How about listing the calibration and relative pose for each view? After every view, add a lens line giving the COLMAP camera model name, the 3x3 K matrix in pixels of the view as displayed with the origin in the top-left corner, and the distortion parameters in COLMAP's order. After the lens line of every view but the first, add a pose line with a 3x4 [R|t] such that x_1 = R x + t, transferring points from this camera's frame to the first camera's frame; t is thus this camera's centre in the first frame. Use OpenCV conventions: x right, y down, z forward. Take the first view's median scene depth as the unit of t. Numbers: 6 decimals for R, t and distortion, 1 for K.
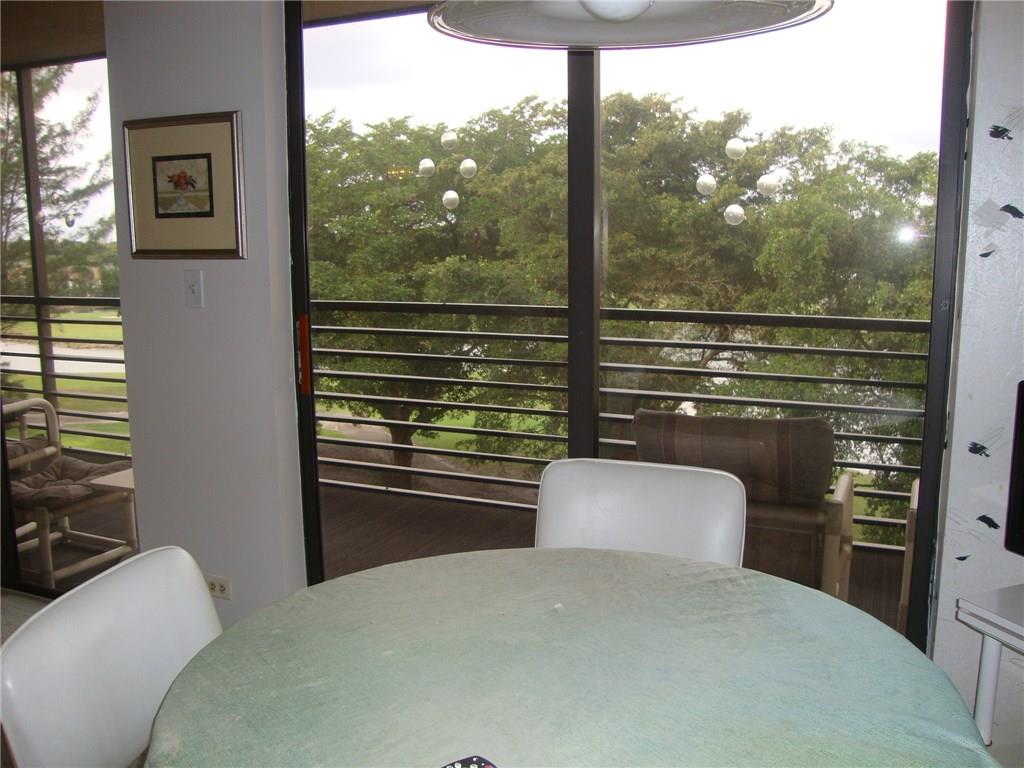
lens RADIAL K [[930.7, 0, 517.7], [0, 930.7, 380.8], [0, 0, 1]] dist [-0.201135, 0.203009]
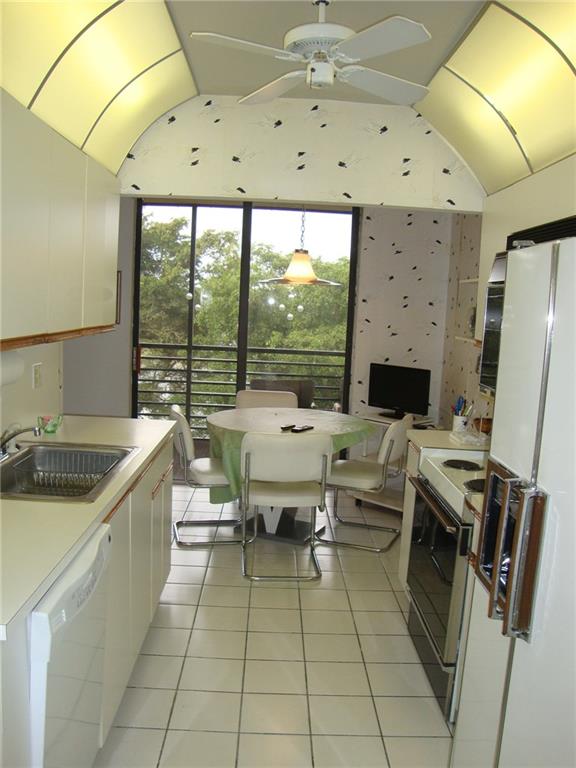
lens RADIAL K [[698.0, 0, 276.3], [0, 698.0, 386.4], [0, 0, 1]] dist [-0.201135, 0.203009]
pose [[0.917538, -0.007175, 0.397583, -0.451531], [0.015974, 0.999695, -0.018823, 0.060643], [-0.397326, 0.023622, 0.917373, -0.729430]]
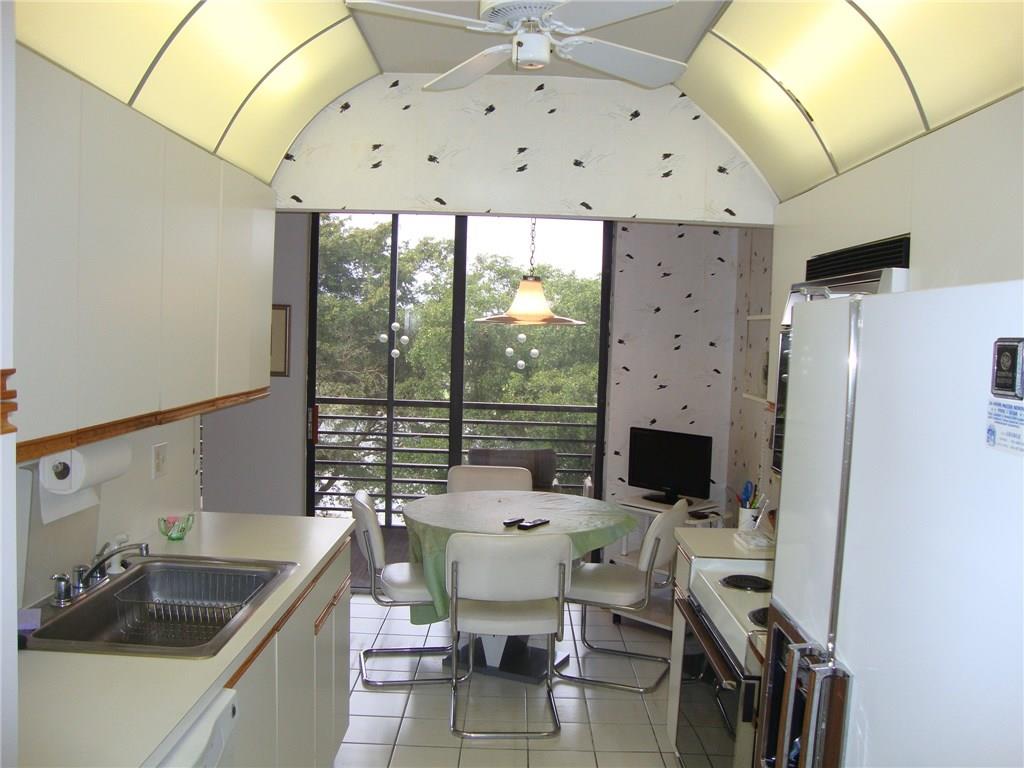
lens RADIAL K [[930.7, 0, 503.7], [0, 930.7, 382.7], [0, 0, 1]] dist [-0.201135, 0.203009]
pose [[0.924069, 0.007495, 0.382151, -0.426030], [0.026513, 0.996143, -0.083647, 0.042716], [-0.381304, 0.087428, 0.920306, -0.717039]]
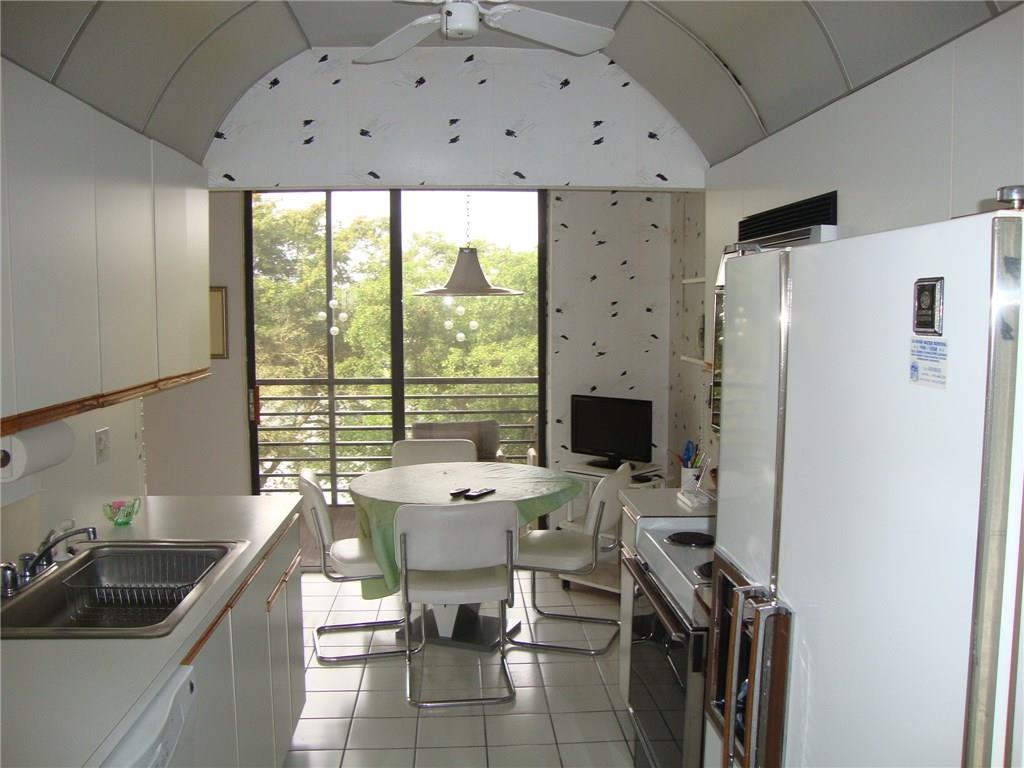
lens RADIAL K [[930.7, 0, 505.2], [0, 930.7, 384.5], [0, 0, 1]] dist [-0.201135, 0.203009]
pose [[0.896176, -0.040614, 0.441836, -0.428584], [0.070856, 0.996122, -0.052151, 0.046753], [-0.438005, 0.078043, 0.895579, -0.720600]]
